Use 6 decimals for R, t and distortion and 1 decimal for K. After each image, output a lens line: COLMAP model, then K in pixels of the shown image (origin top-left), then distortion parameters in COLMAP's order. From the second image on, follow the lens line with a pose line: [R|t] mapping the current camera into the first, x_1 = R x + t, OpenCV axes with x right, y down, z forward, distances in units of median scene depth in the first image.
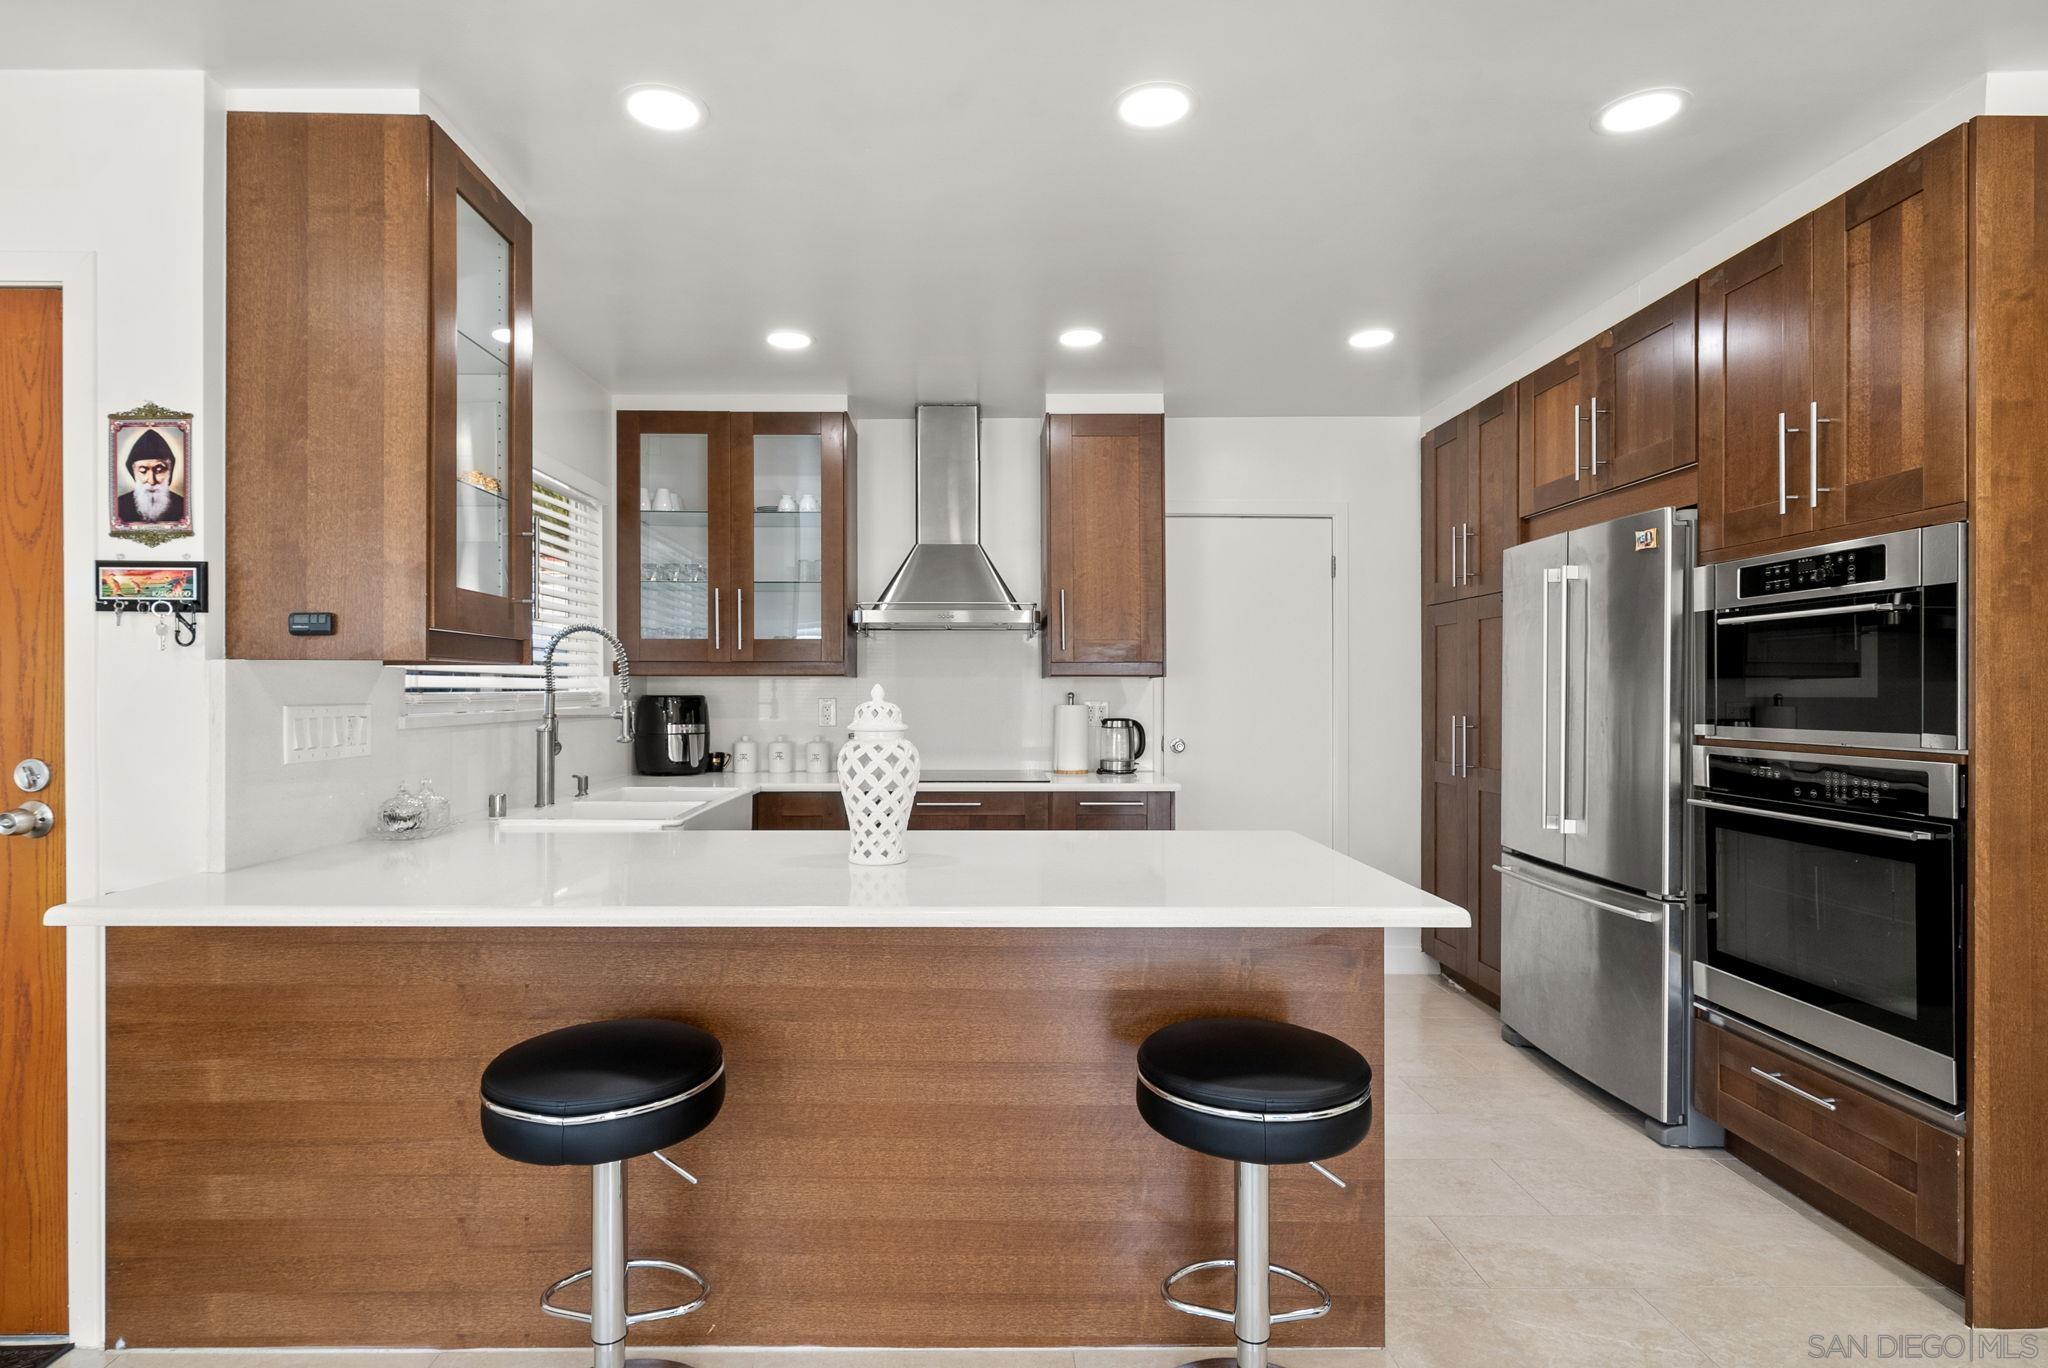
lens RADIAL K [[1029.6, 0, 992.3], [0, 1029.6, 689.1], [0, 0, 1]] dist [0.001391, -0.000619]
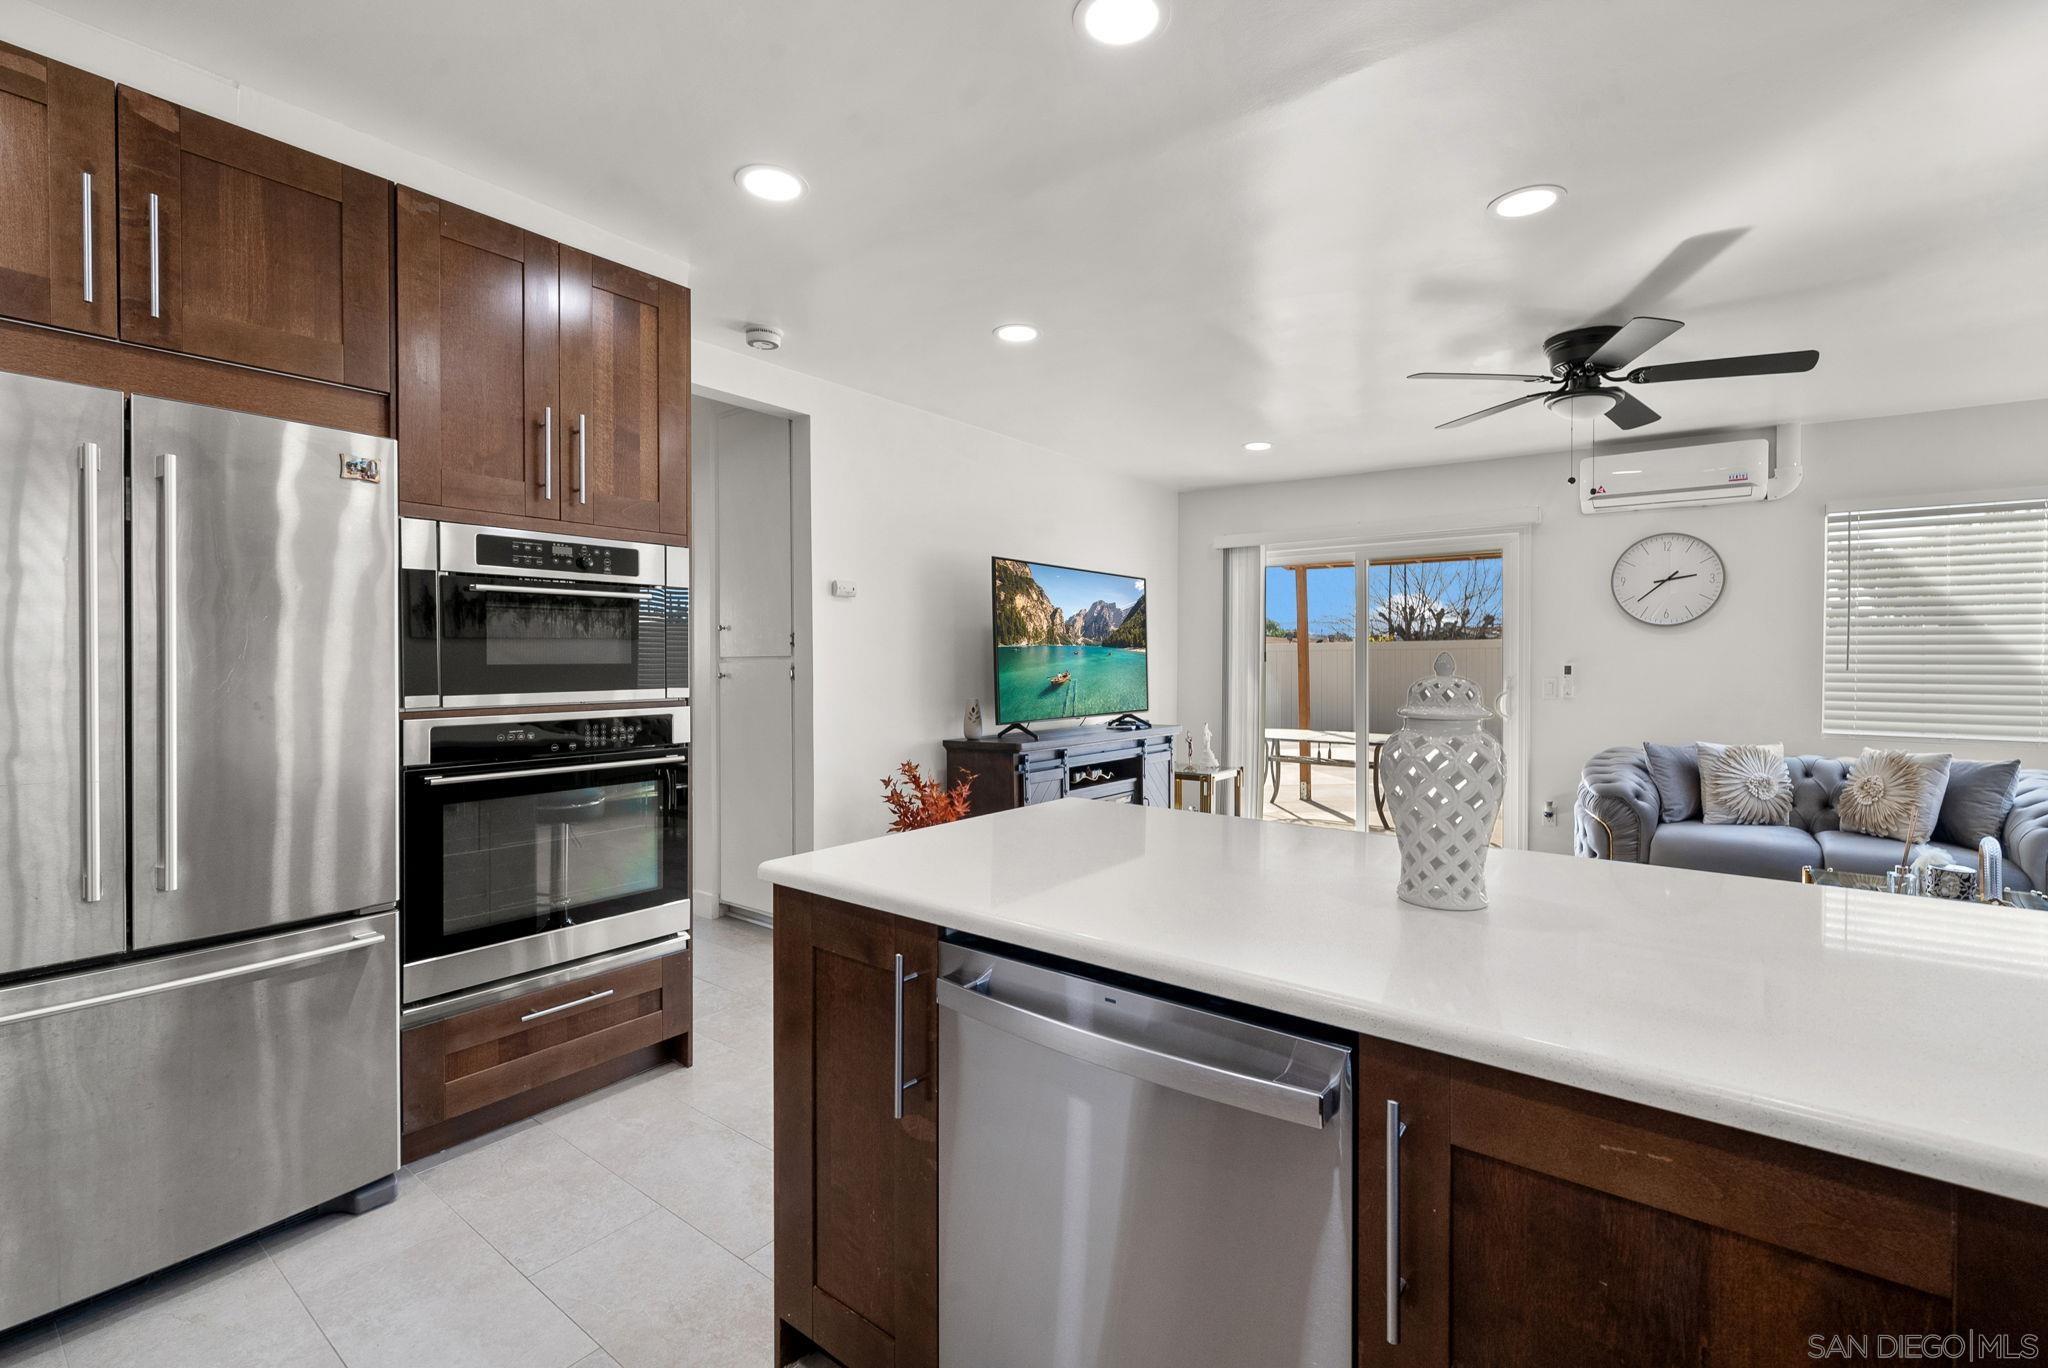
lens RADIAL K [[897.1, 0, 1023.1], [0, 897.1, 672.2], [0, 0, 1]] dist [0.000704, 0.000149]
pose [[-0.784550, -0.011924, 0.619950, -0.261164], [-0.003867, 0.999890, 0.014338, 0.000360], [-0.620053, 0.008851, -0.784510, 1.627280]]
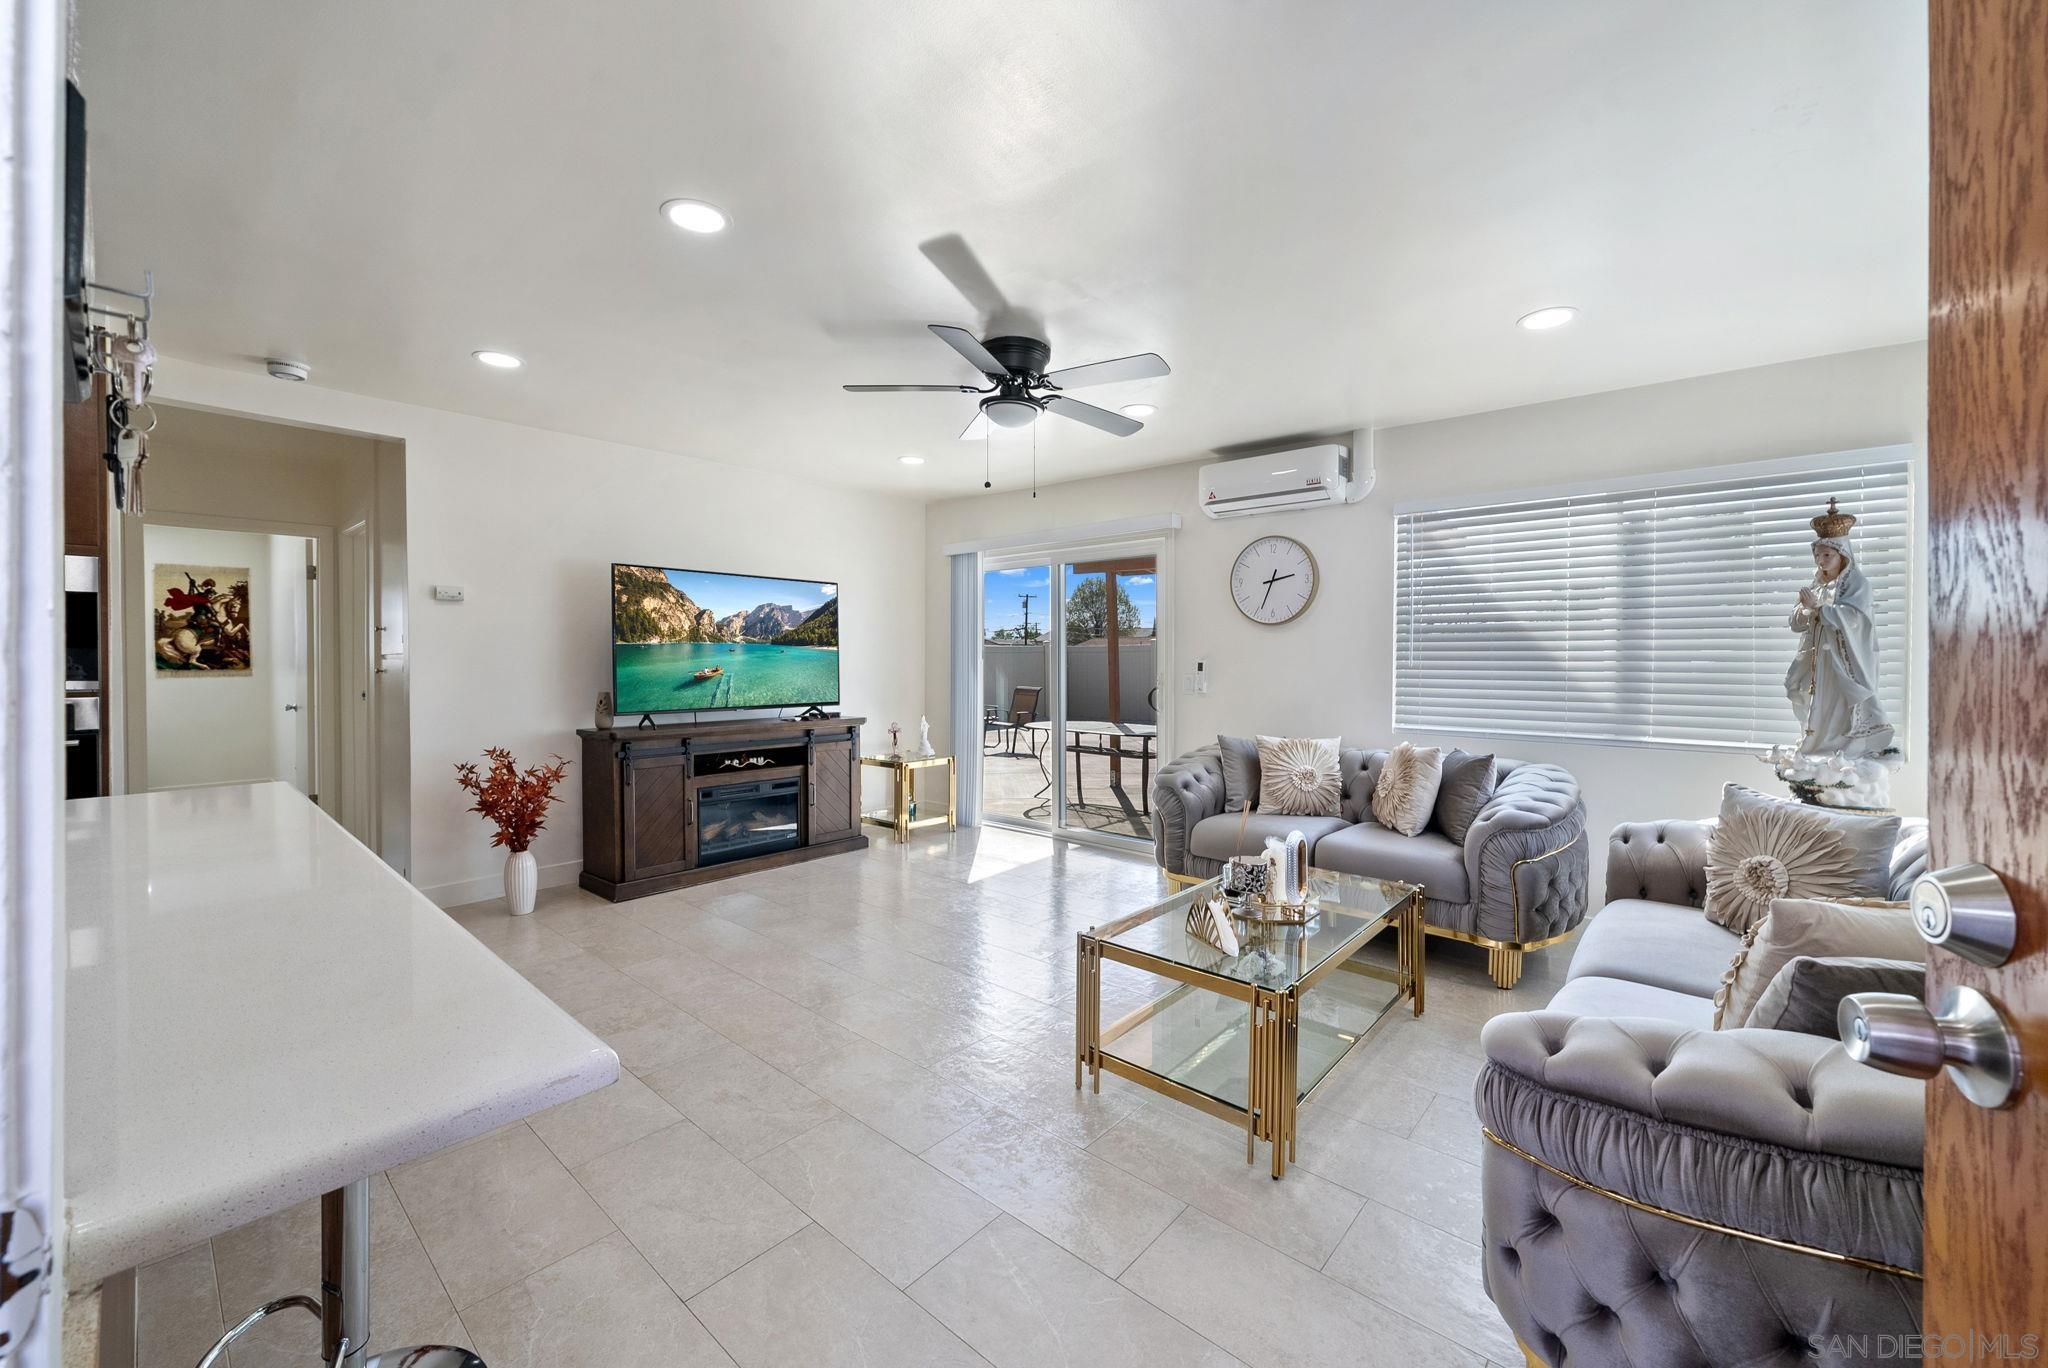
lens RADIAL K [[798.3, 0, 1014.7], [0, 798.3, 663.4], [0, 0, 1]] dist [0.000645, 0.000029]
pose [[-0.731626, -0.006320, 0.681677, -1.018453], [-0.005087, 0.999980, 0.003811, 0.007744], [-0.681687, -0.000679, -0.731643, 0.902866]]
